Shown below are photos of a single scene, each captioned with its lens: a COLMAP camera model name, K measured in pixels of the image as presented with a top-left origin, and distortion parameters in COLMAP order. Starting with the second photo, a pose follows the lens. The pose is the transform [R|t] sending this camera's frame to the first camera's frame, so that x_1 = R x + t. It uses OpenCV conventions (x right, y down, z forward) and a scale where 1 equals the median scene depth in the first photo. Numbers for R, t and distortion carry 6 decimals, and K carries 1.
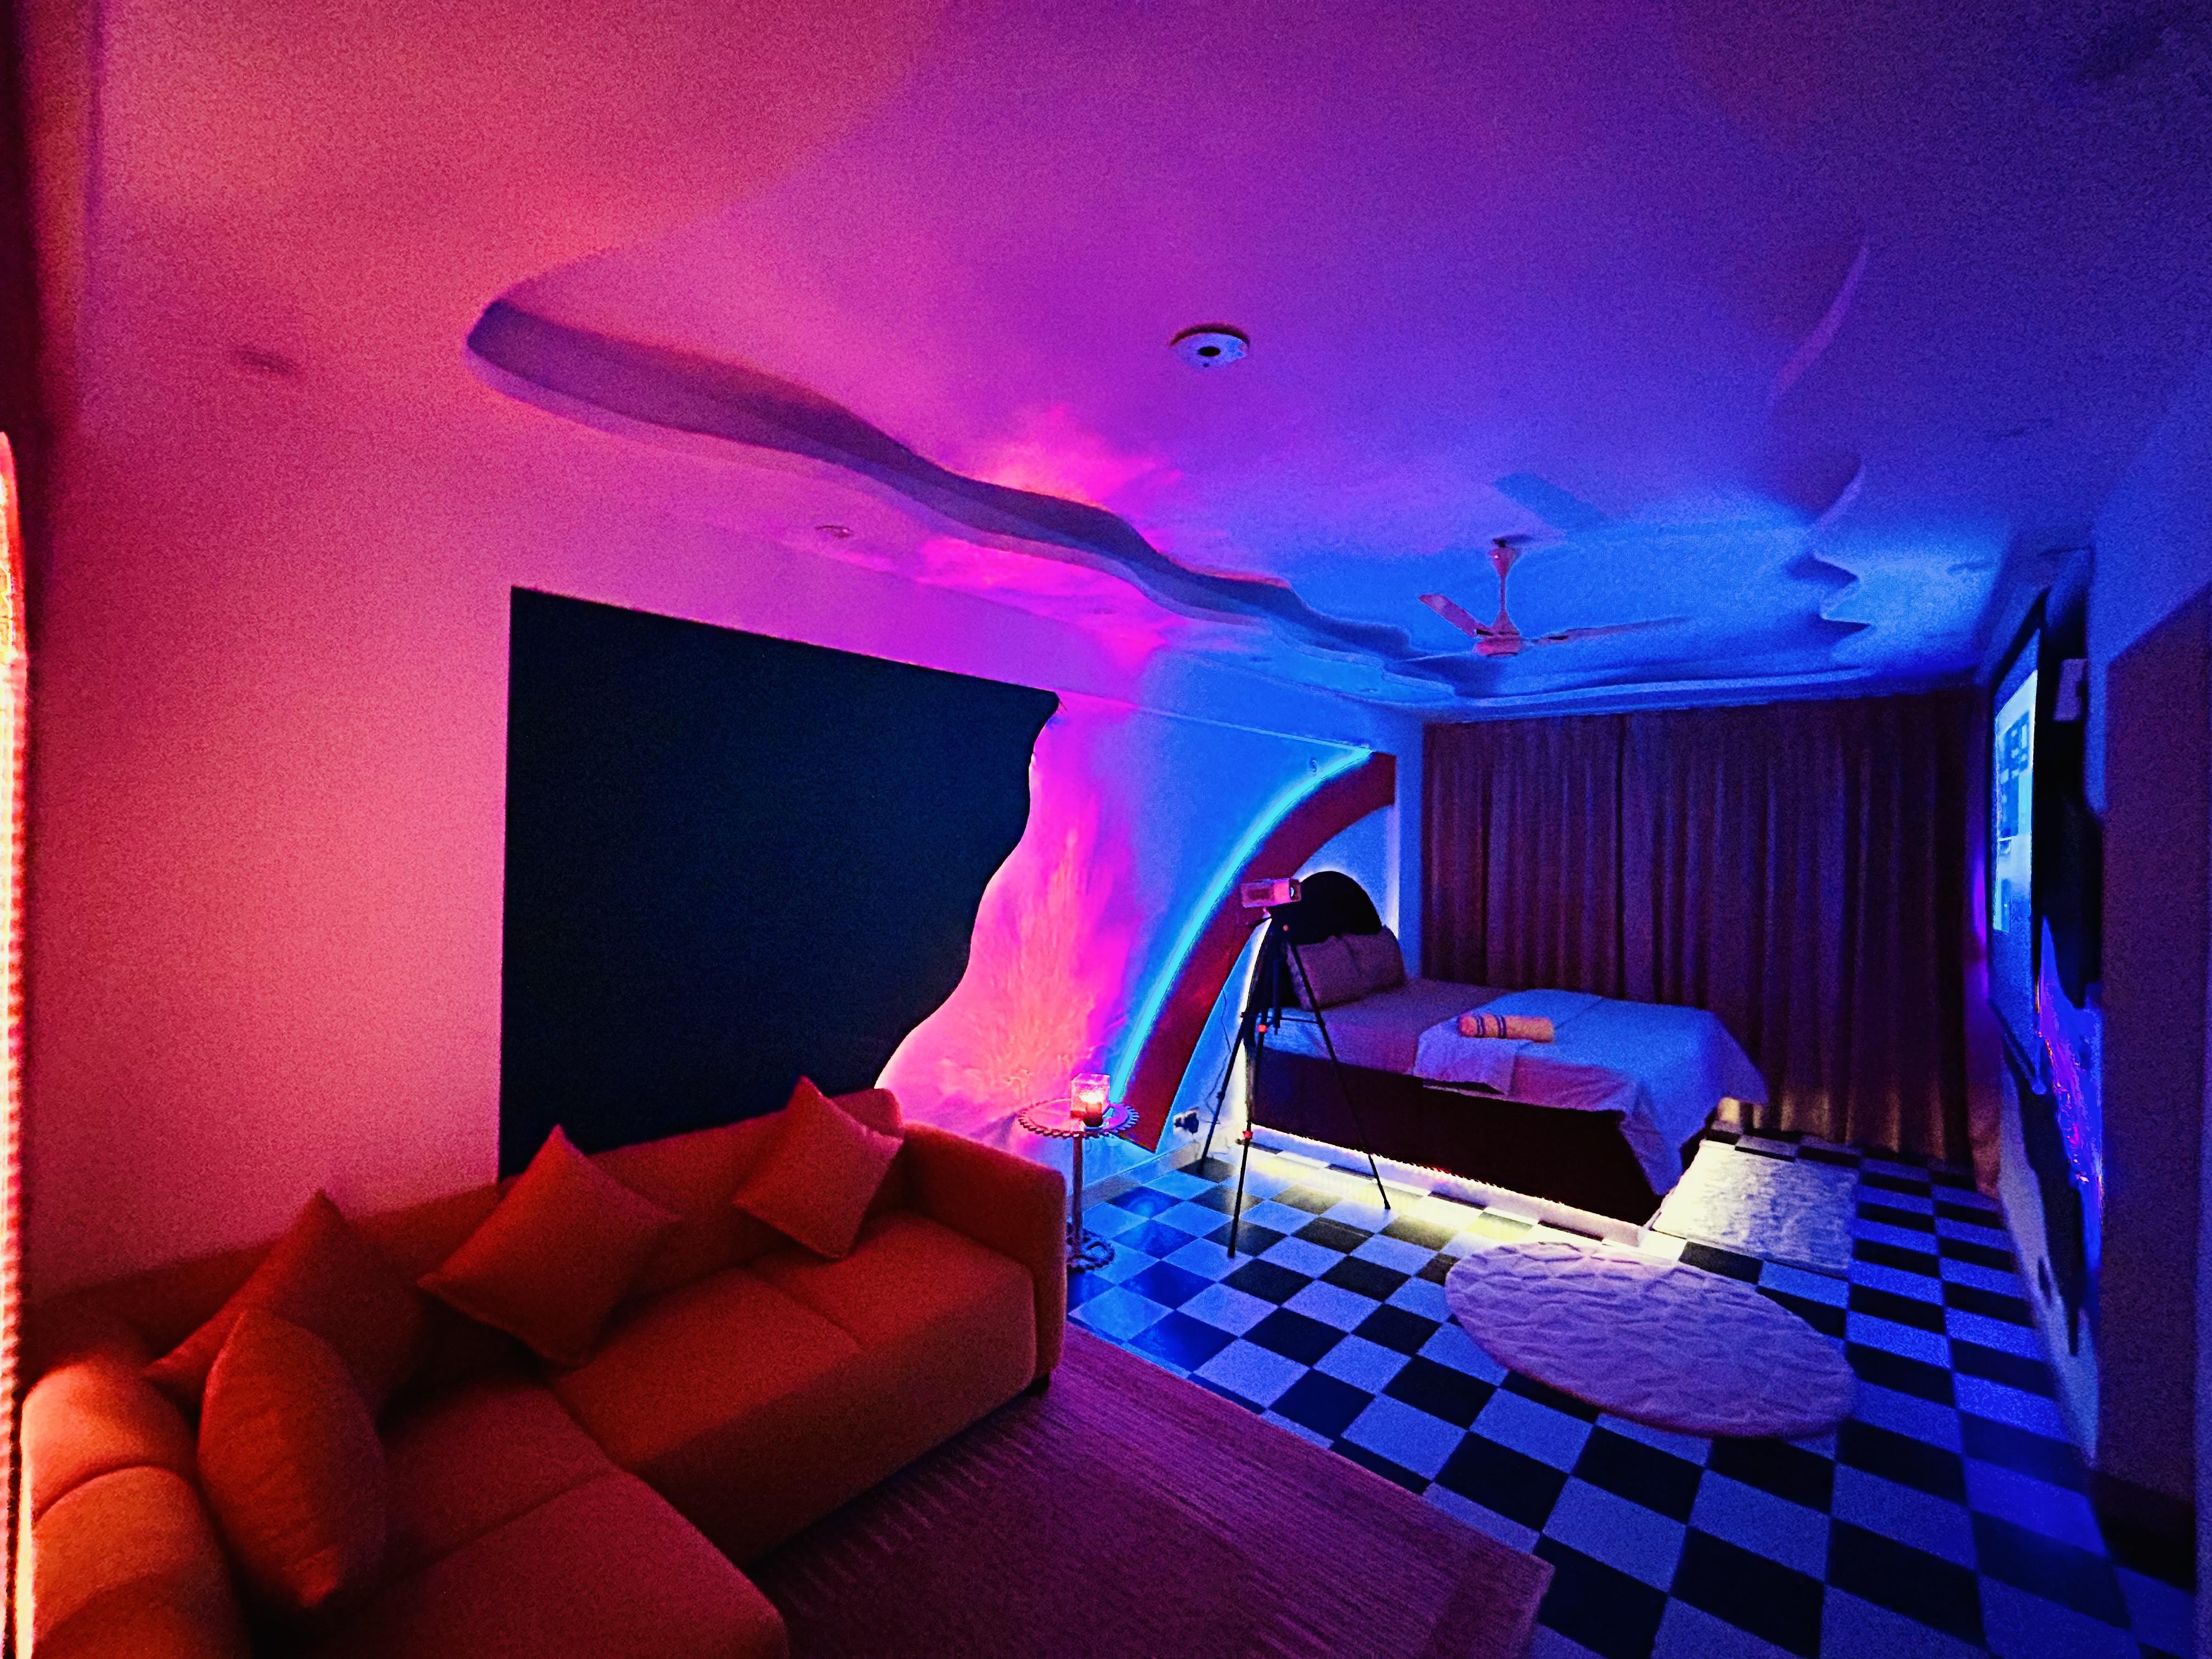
lens RADIAL K [[900.8, 0, 1100.4], [0, 900.8, 837.5], [0, 0, 1]] dist [-0.002401, -0.000129]
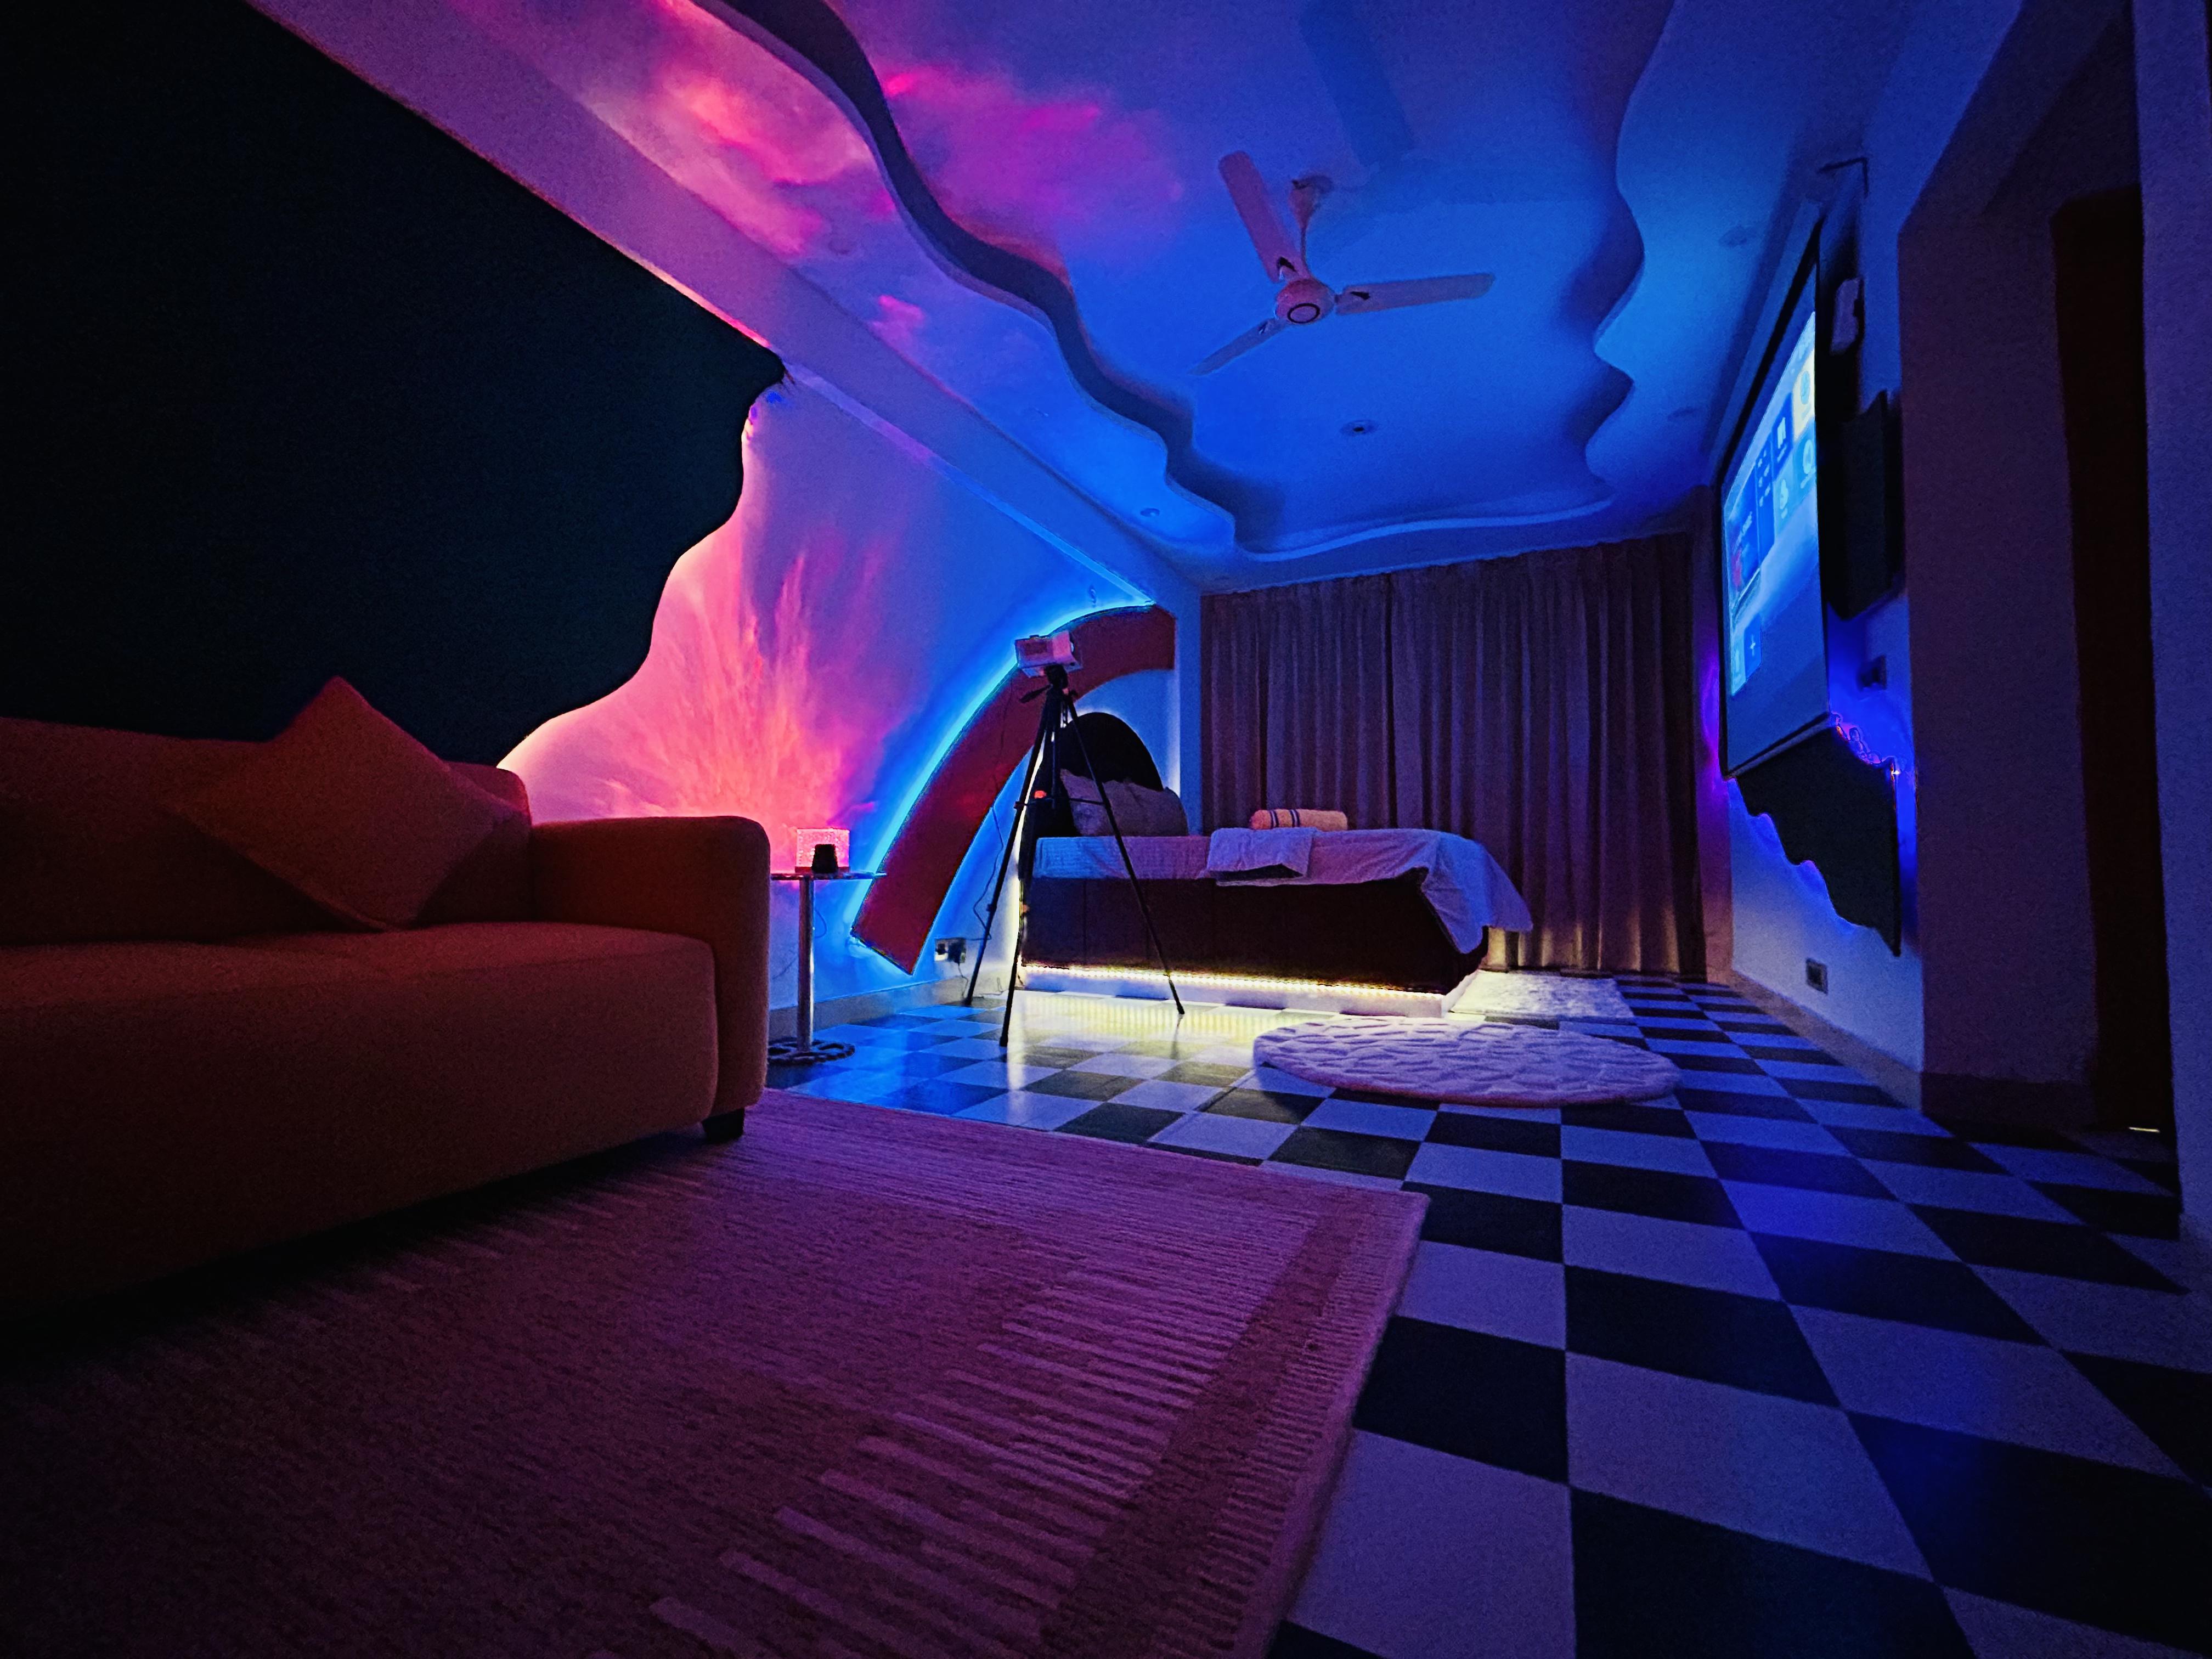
lens RADIAL K [[900.8, 0, 1100.4], [0, 900.8, 837.5], [0, 0, 1]] dist [-0.002401, -0.000129]
pose [[0.969307, 0.000117, 0.245852, 0.027522], [0.008899, 0.999328, -0.035560, 0.276478], [-0.245691, 0.036657, 0.968655, 0.168055]]
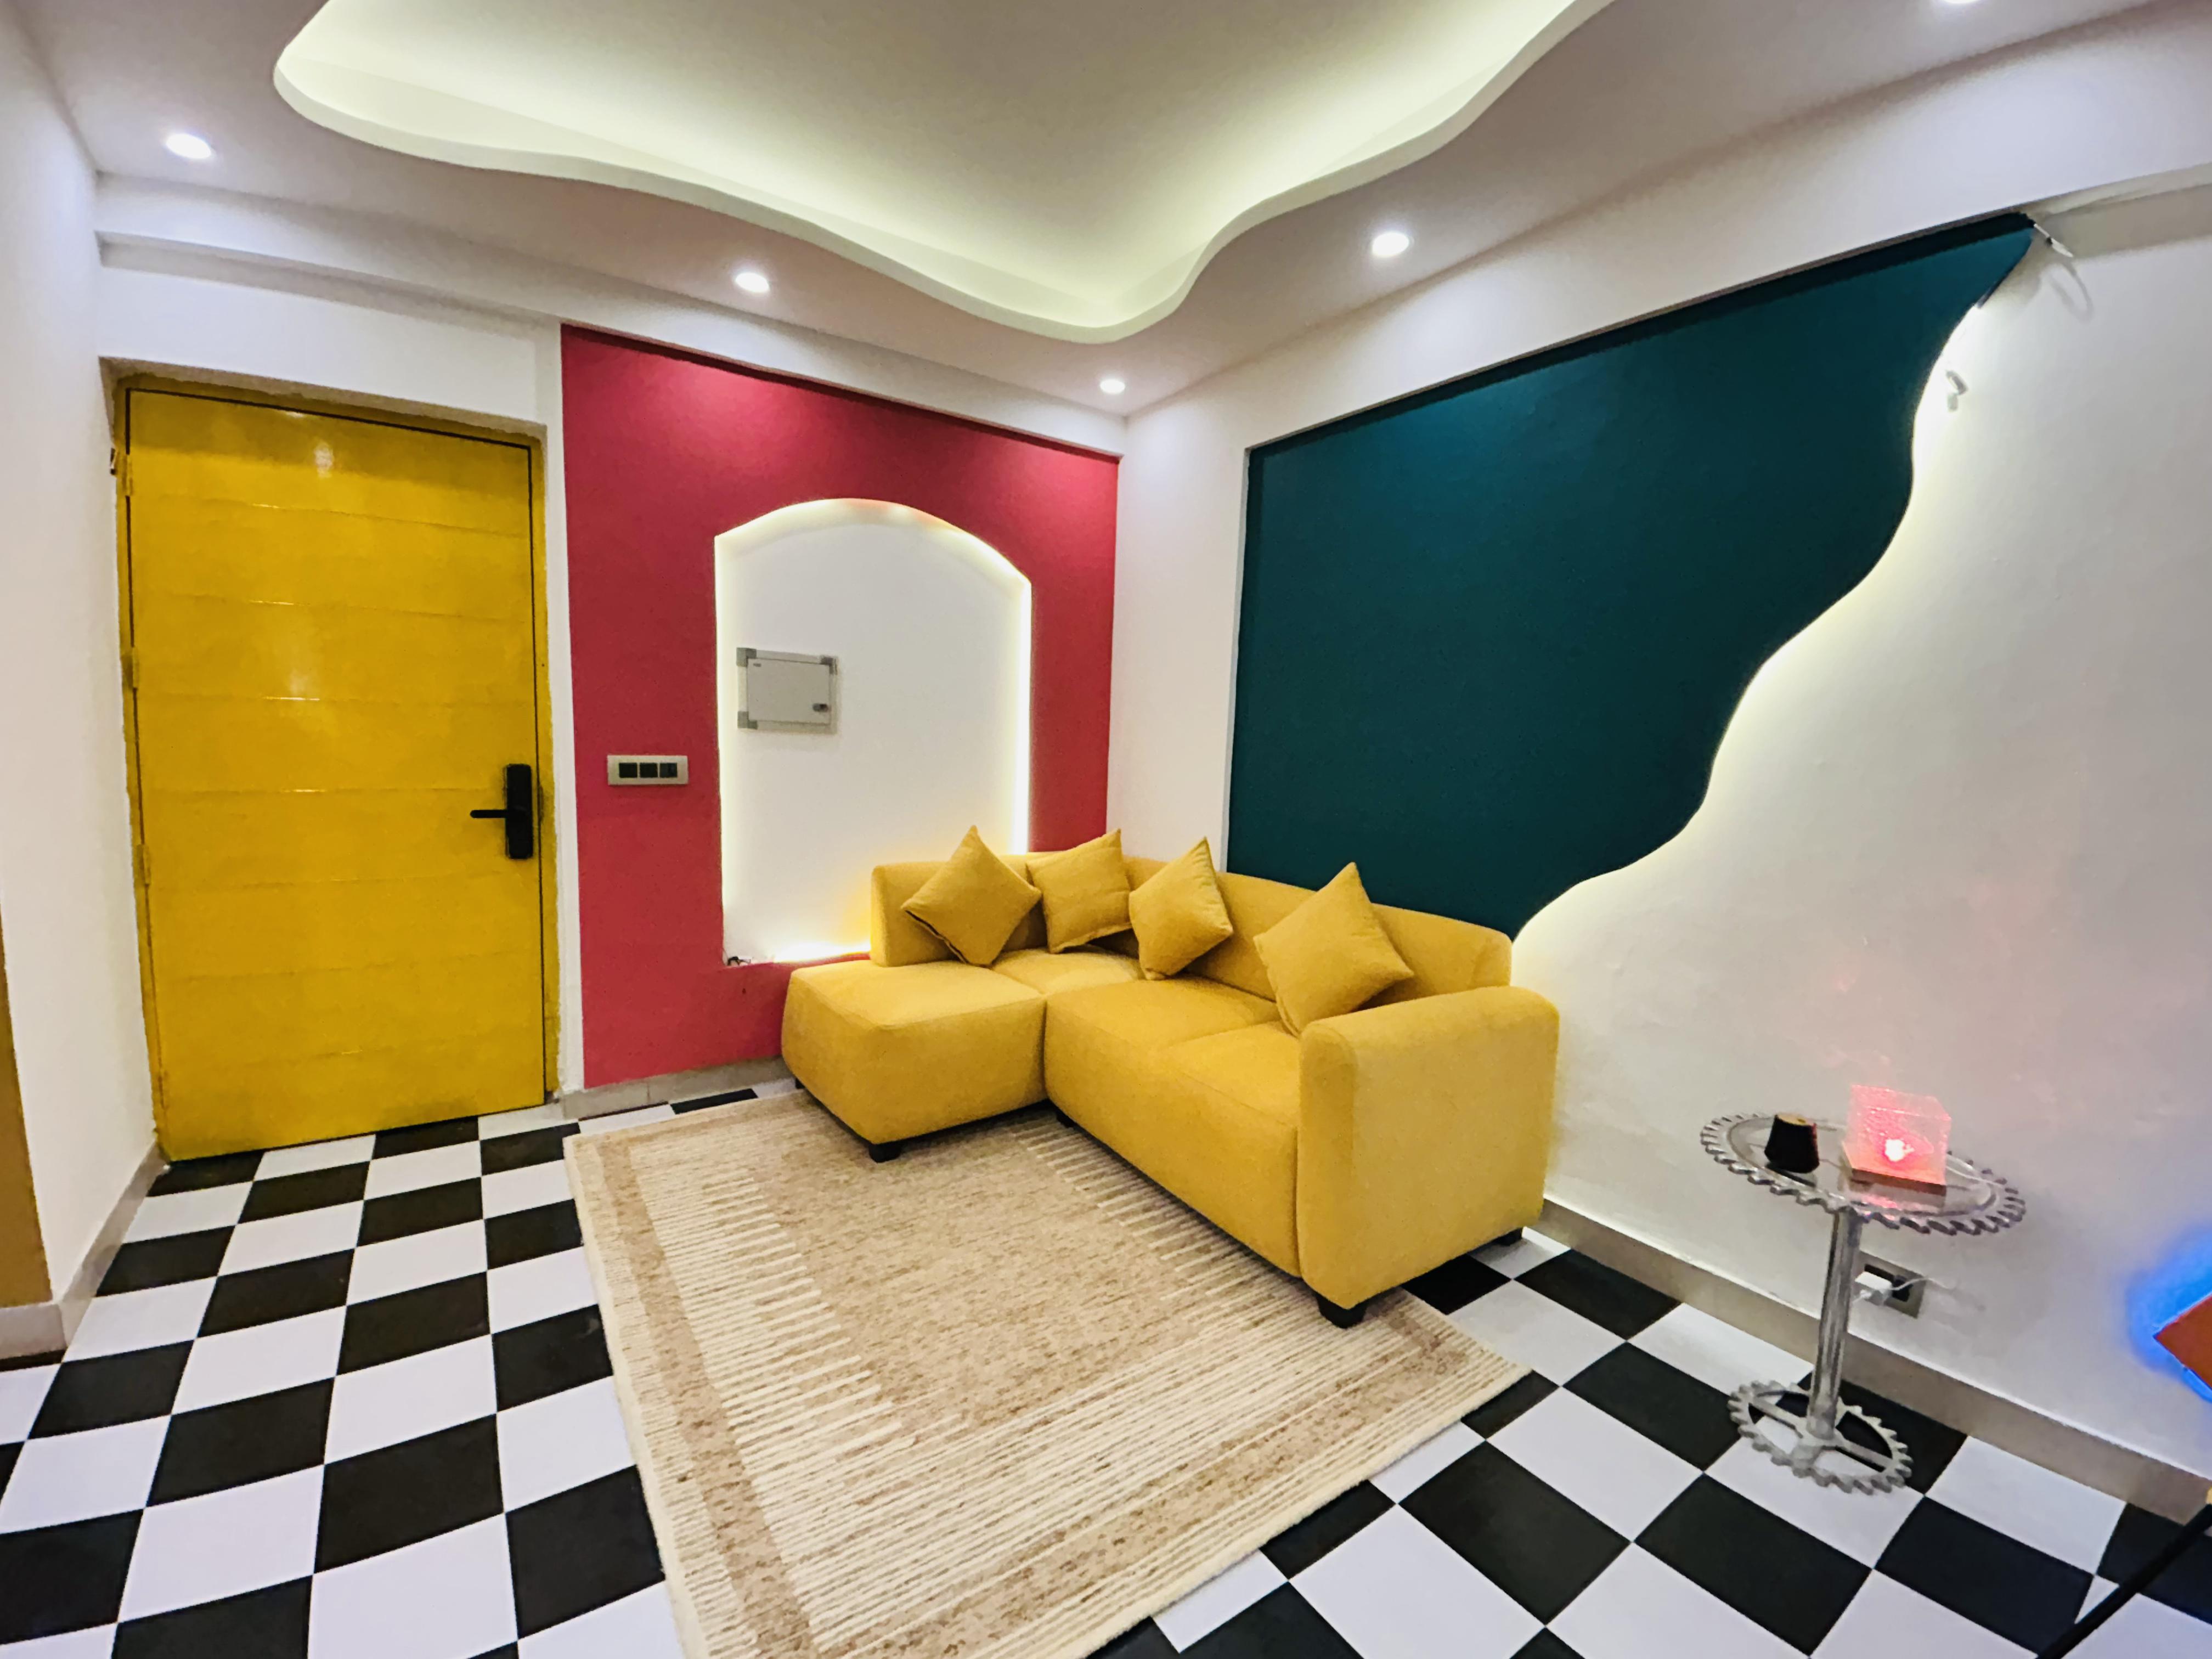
lens RADIAL K [[903.1, 0, 1098.1], [0, 903.1, 828.9], [0, 0, 1]] dist [-0.001056, -0.000078]
pose [[-0.249384, 0.081257, -0.964990, 0.442420], [-0.028503, 0.995426, 0.091186, 0.104116], [0.967985, 0.050245, -0.245927, 0.644199]]
